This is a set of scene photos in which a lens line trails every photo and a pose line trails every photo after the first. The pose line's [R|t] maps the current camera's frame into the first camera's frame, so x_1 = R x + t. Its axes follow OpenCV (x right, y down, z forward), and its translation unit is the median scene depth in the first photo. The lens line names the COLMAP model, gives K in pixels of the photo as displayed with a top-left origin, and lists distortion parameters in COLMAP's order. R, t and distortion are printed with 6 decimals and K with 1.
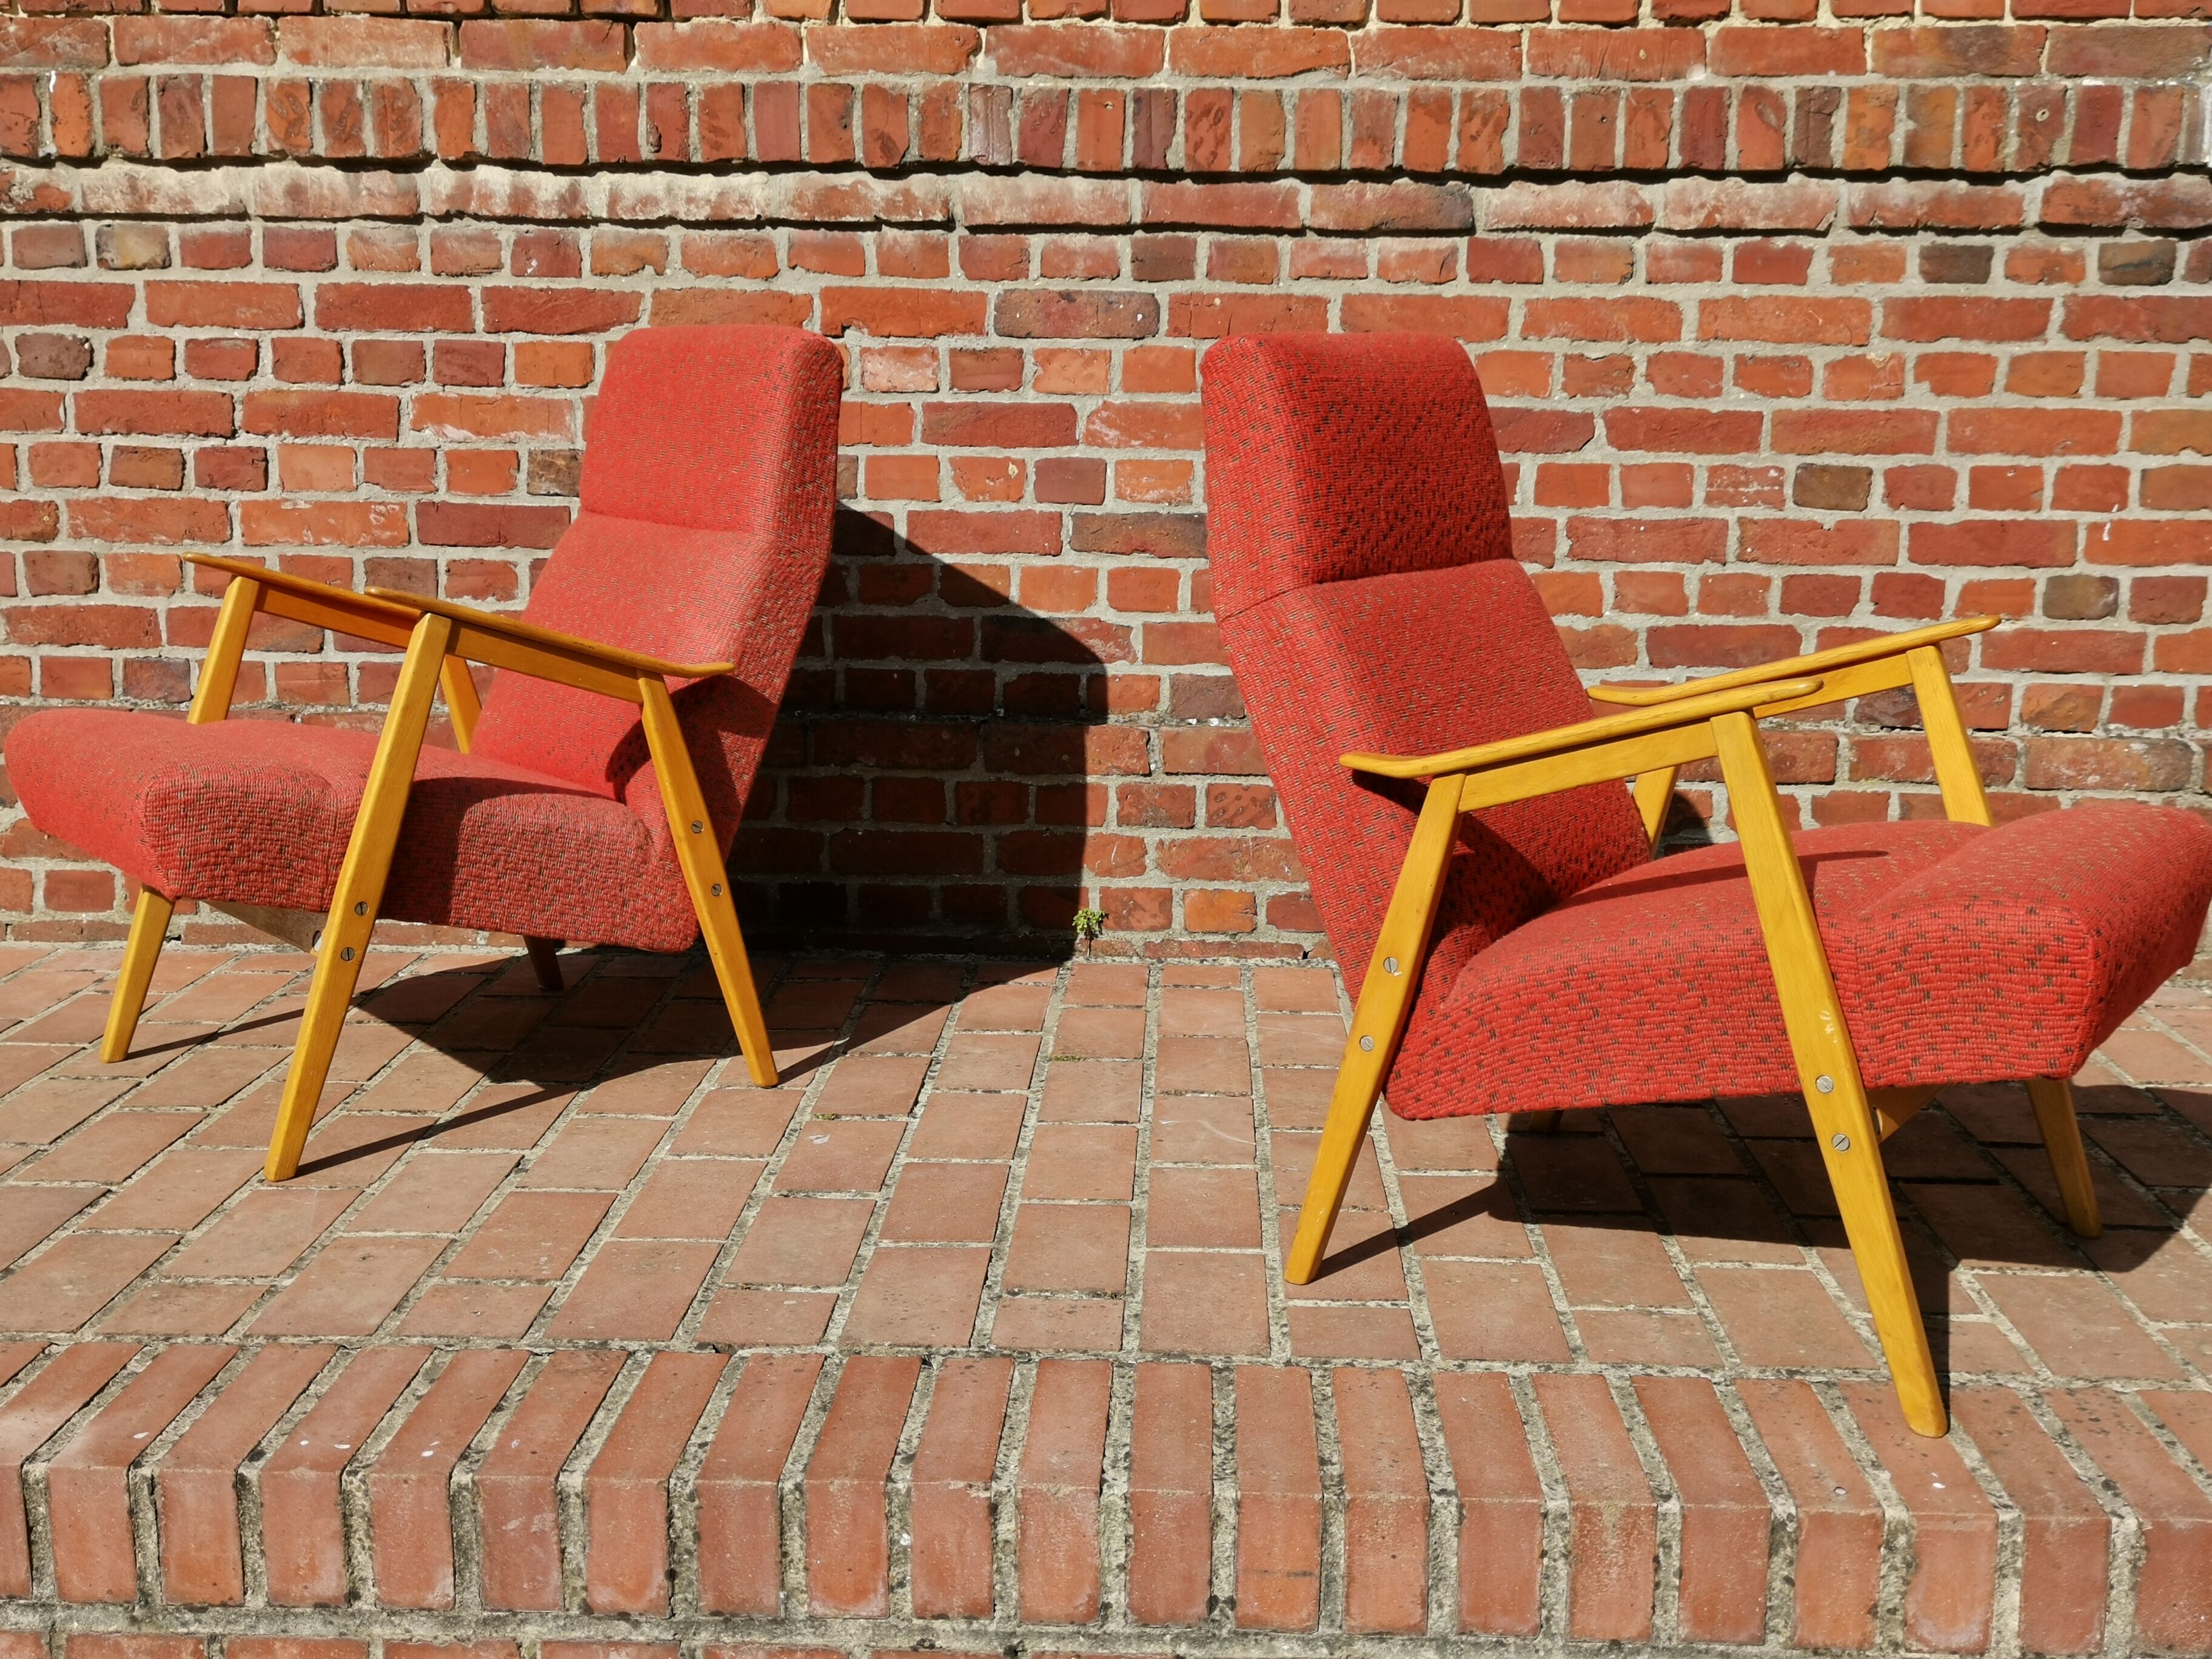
lens RADIAL K [[2463.7, 0, 1140.4], [0, 2463.7, 854.9], [0, 0, 1]] dist [0.048536, 0.000000]
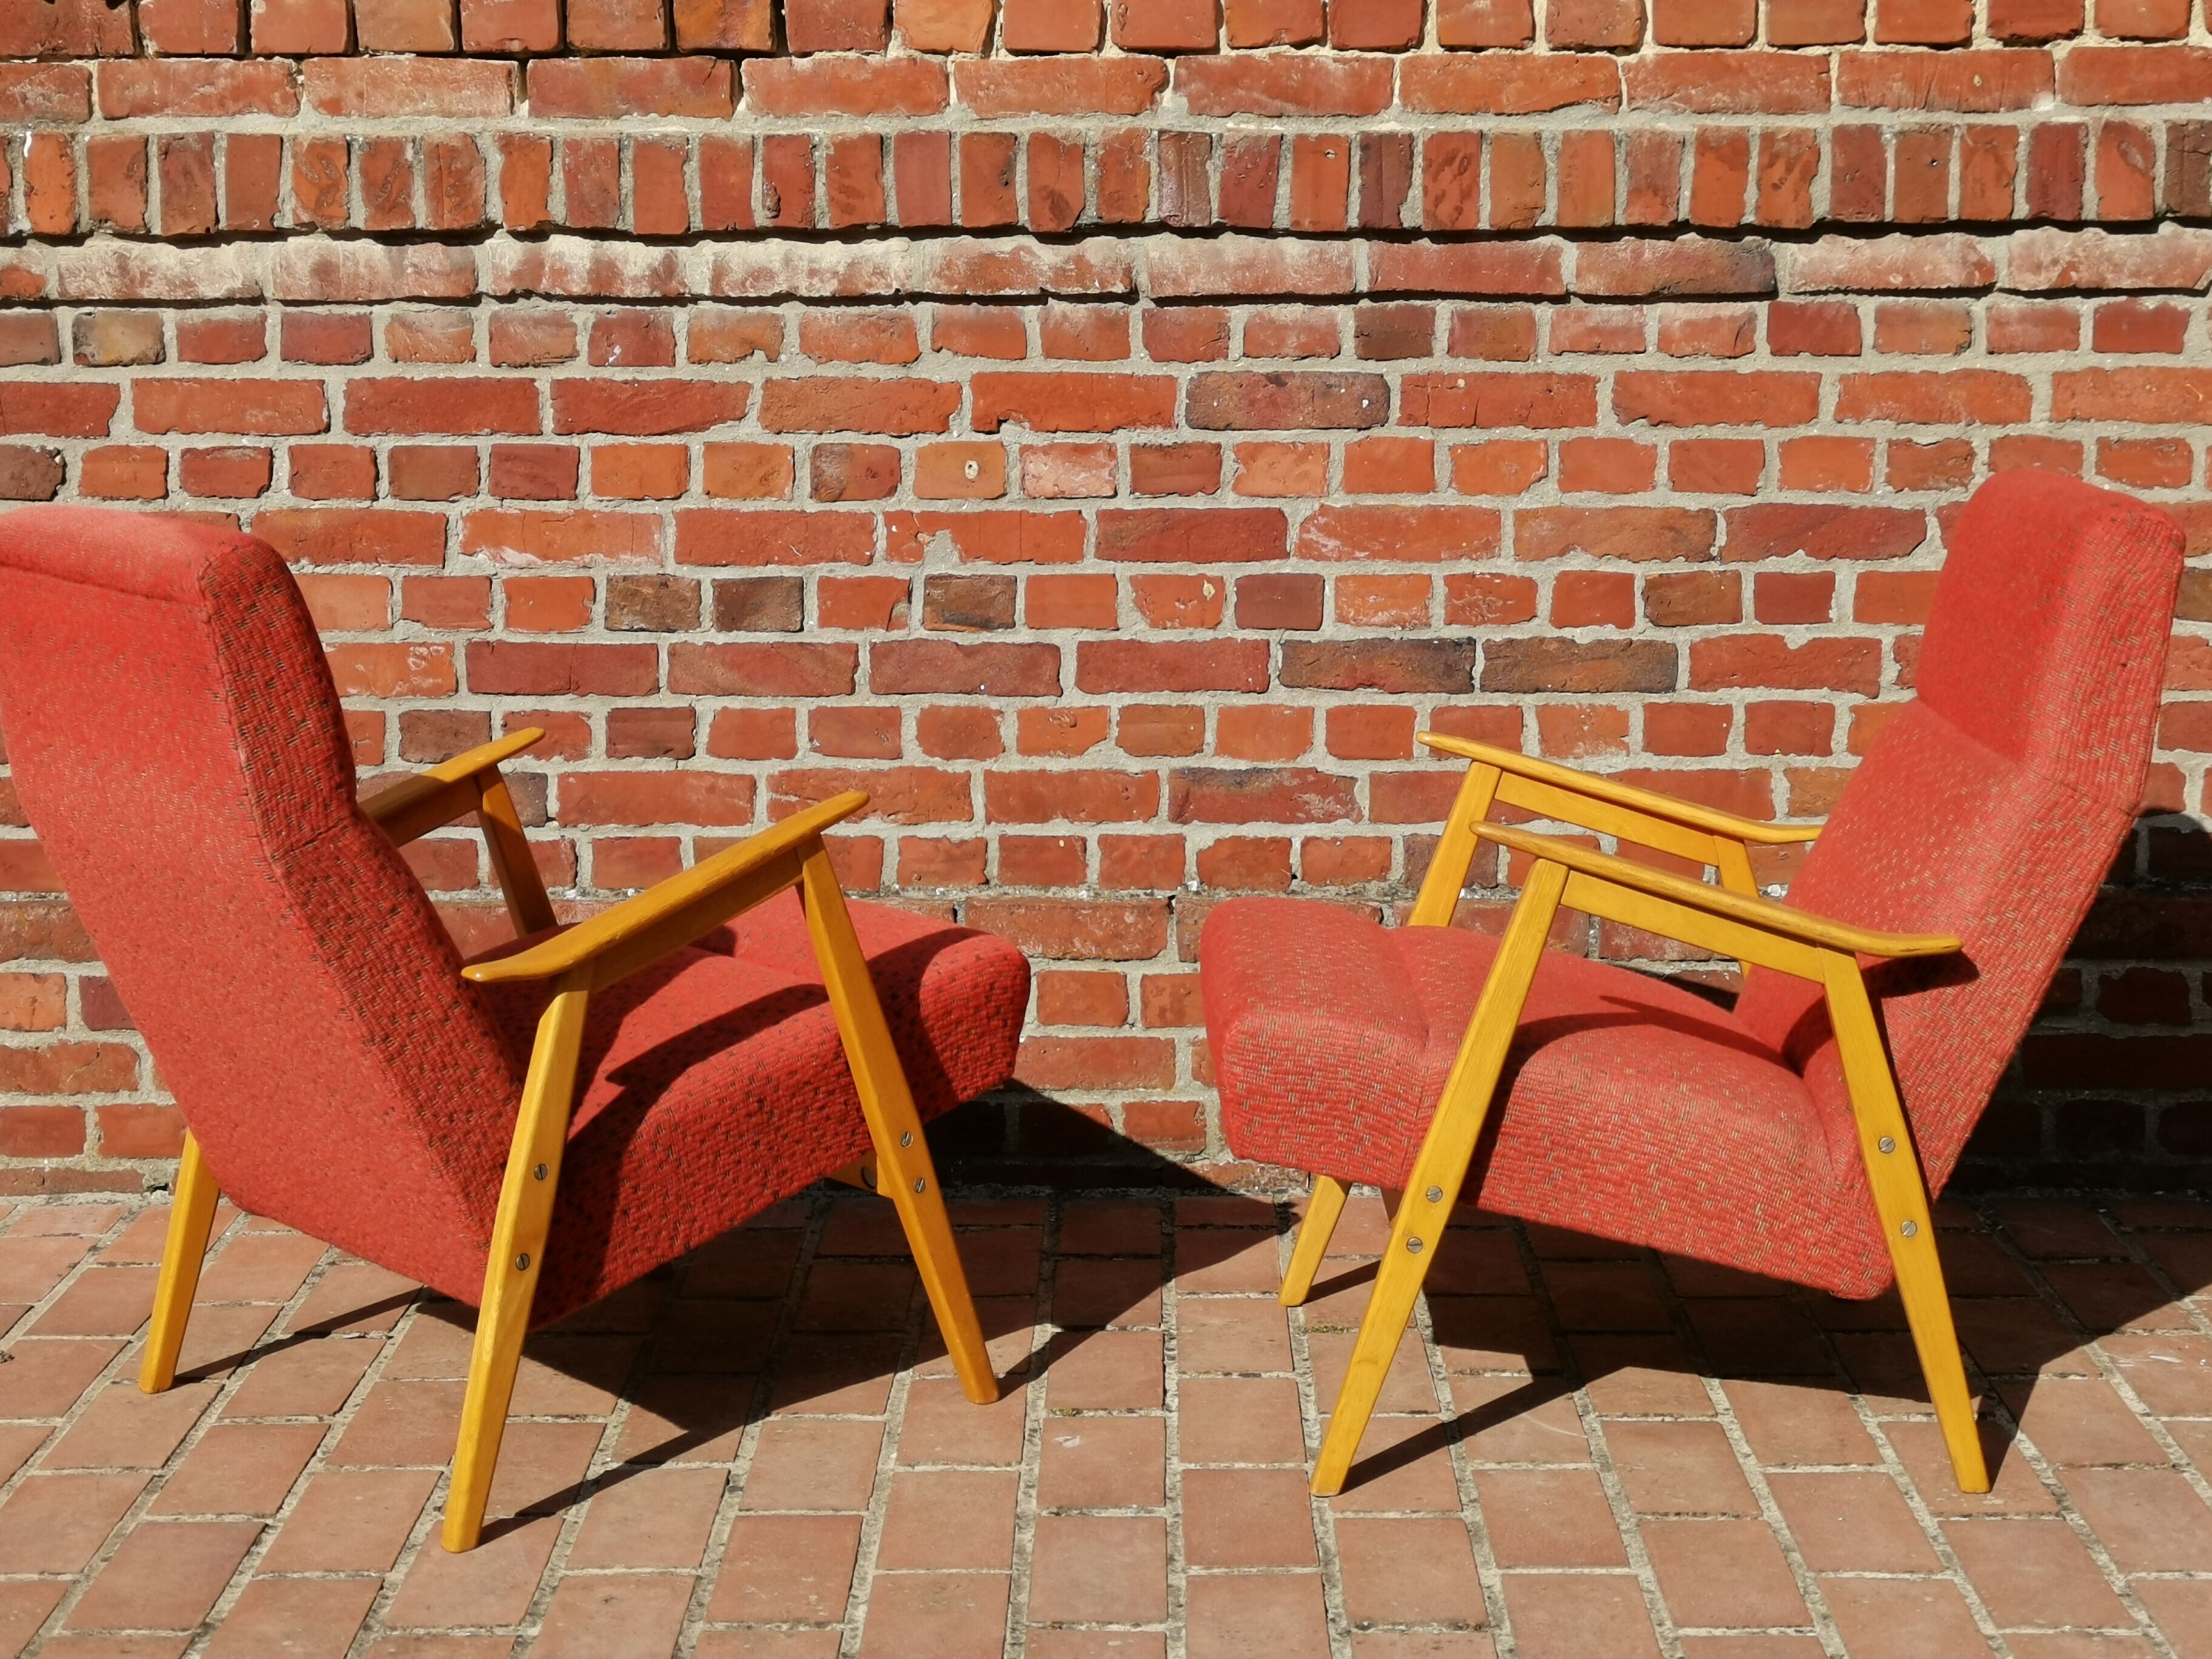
lens RADIAL K [[3751.7, 0, 1139.7], [0, 3751.7, 793.5], [0, 0, 1]] dist [0.076380, 0.000000]
pose [[0.999633, -0.018427, 0.019869, -0.101974], [0.019046, 0.999325, -0.031403, -0.052186], [-0.019277, 0.031770, 0.999309, -0.231811]]
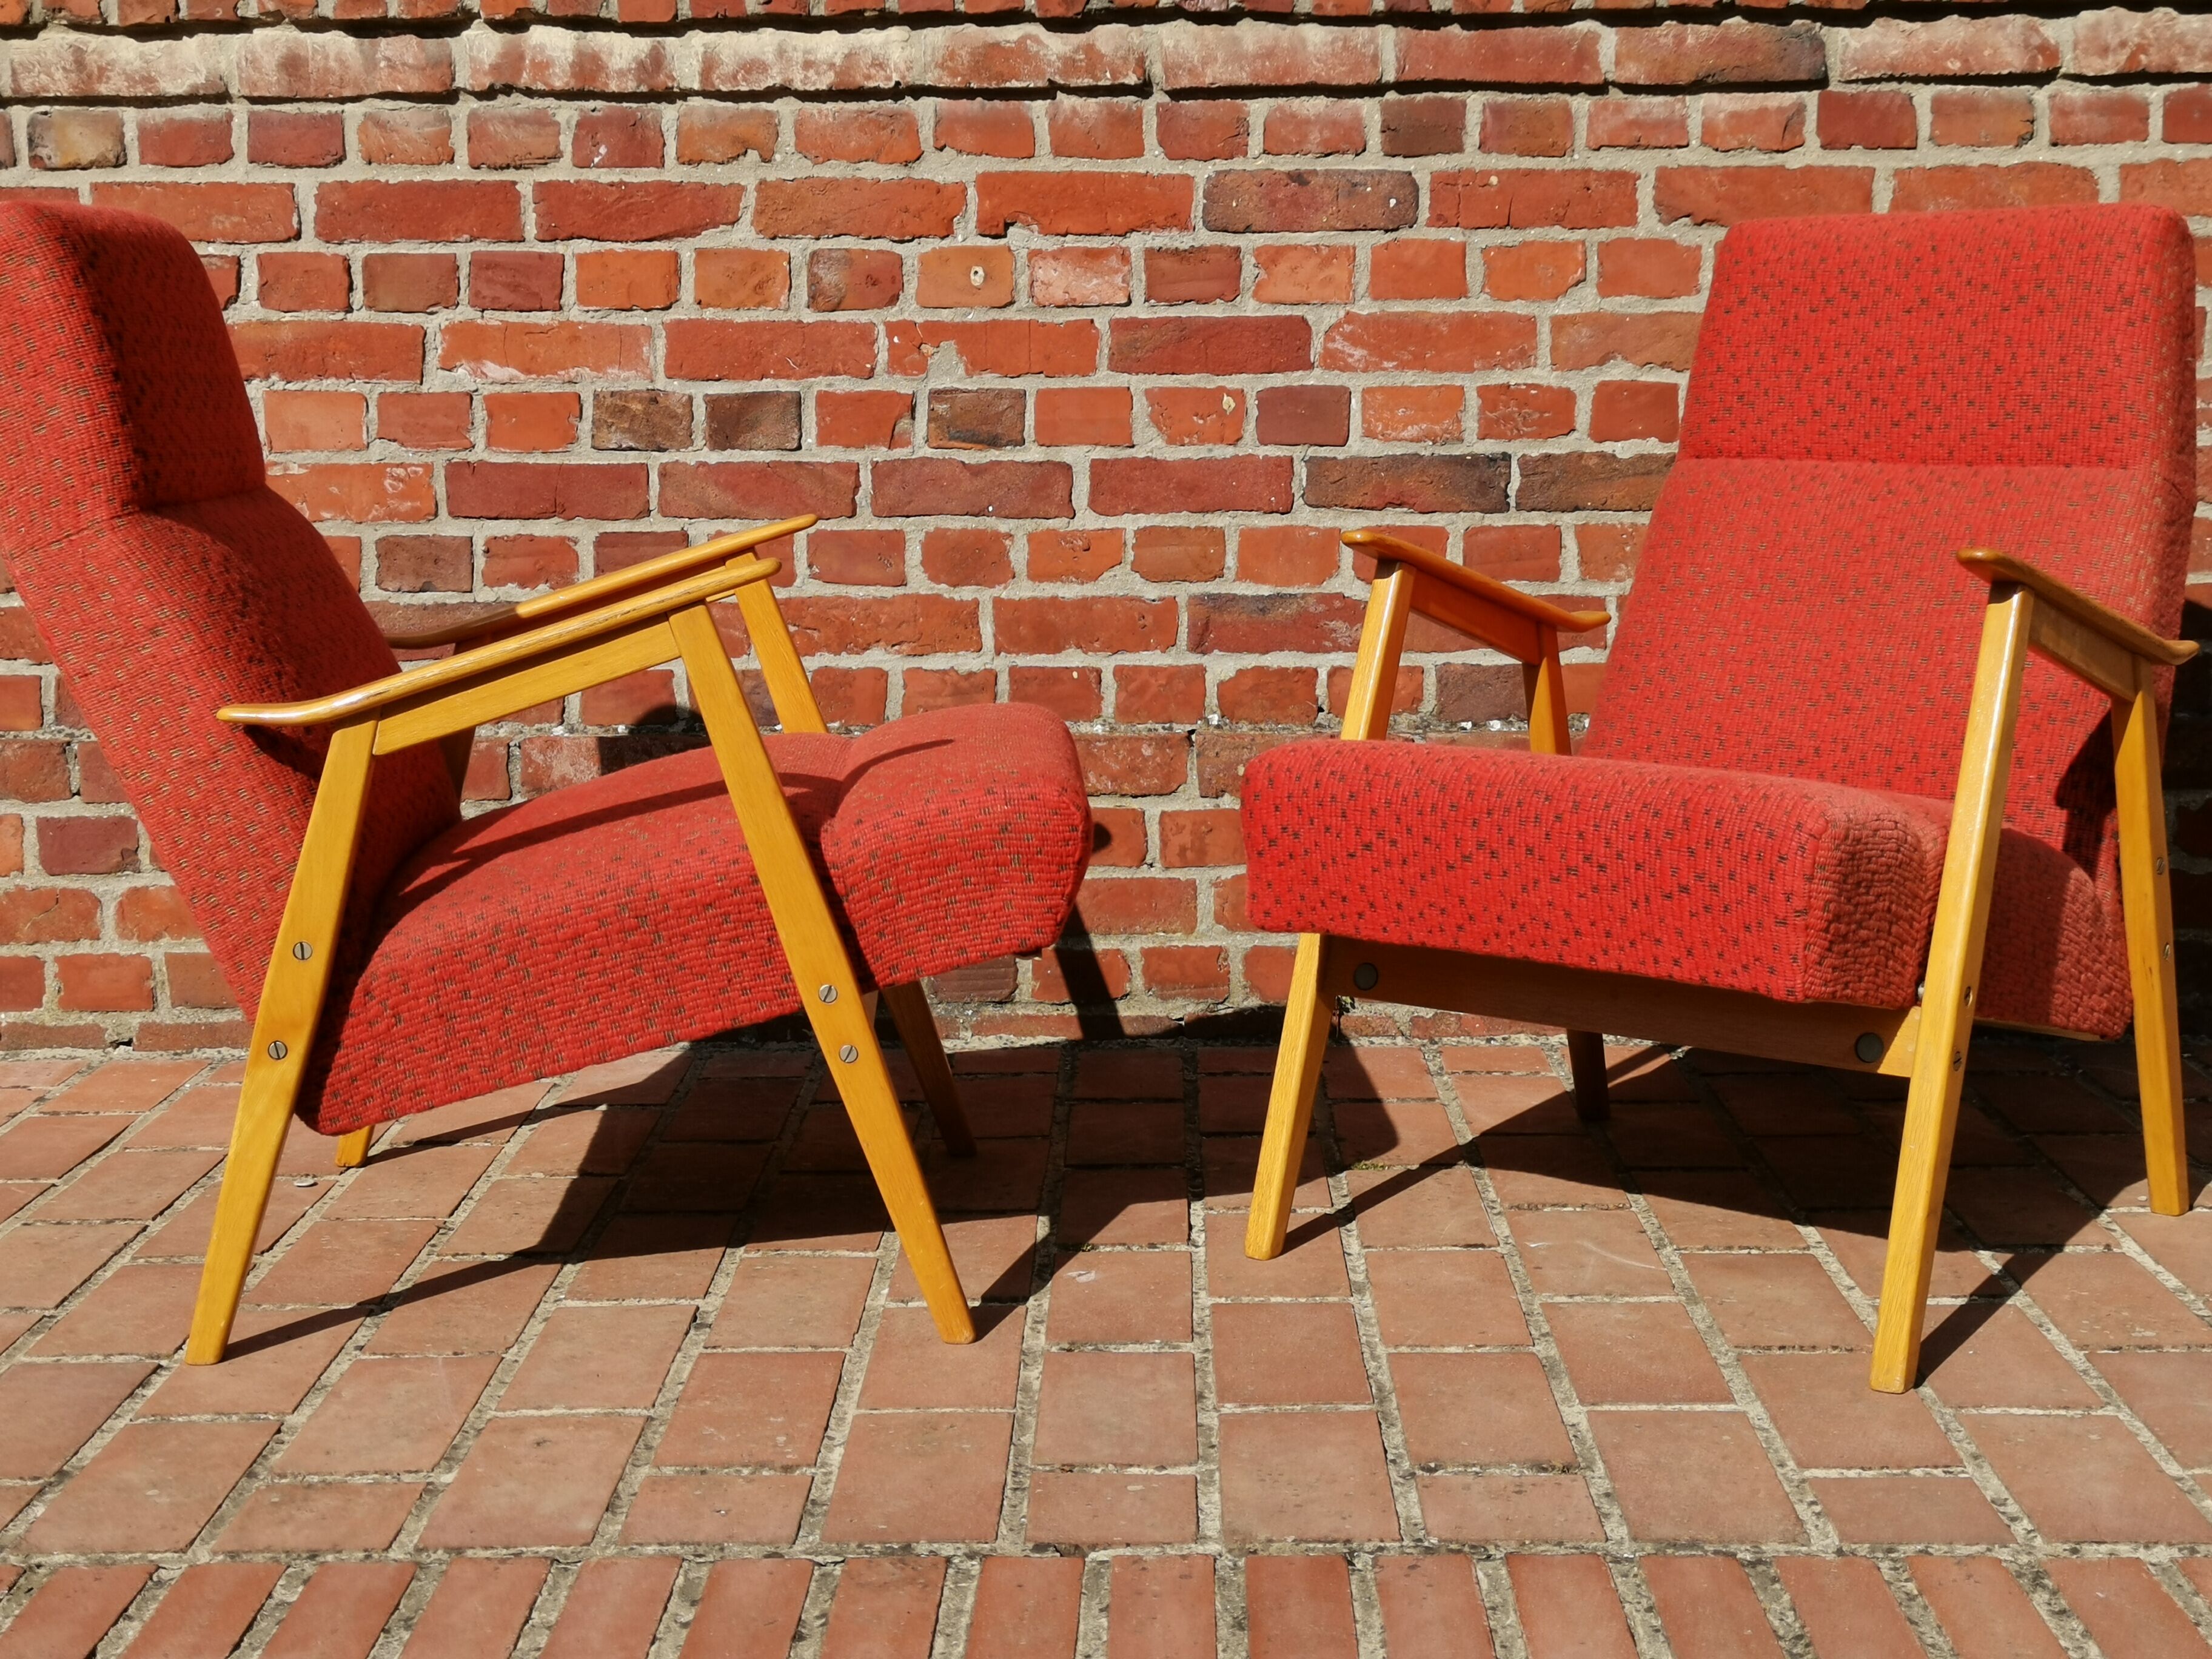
lens RADIAL K [[3164.1, 0, 1148.2], [0, 3164.1, 767.6], [0, 0, 1]] dist [0.055465, 0.000000]
pose [[0.999543, -0.022434, 0.020249, -0.101054], [0.023595, 0.997974, -0.059088, 0.014702], [-0.018882, 0.059539, 0.998047, 0.025748]]
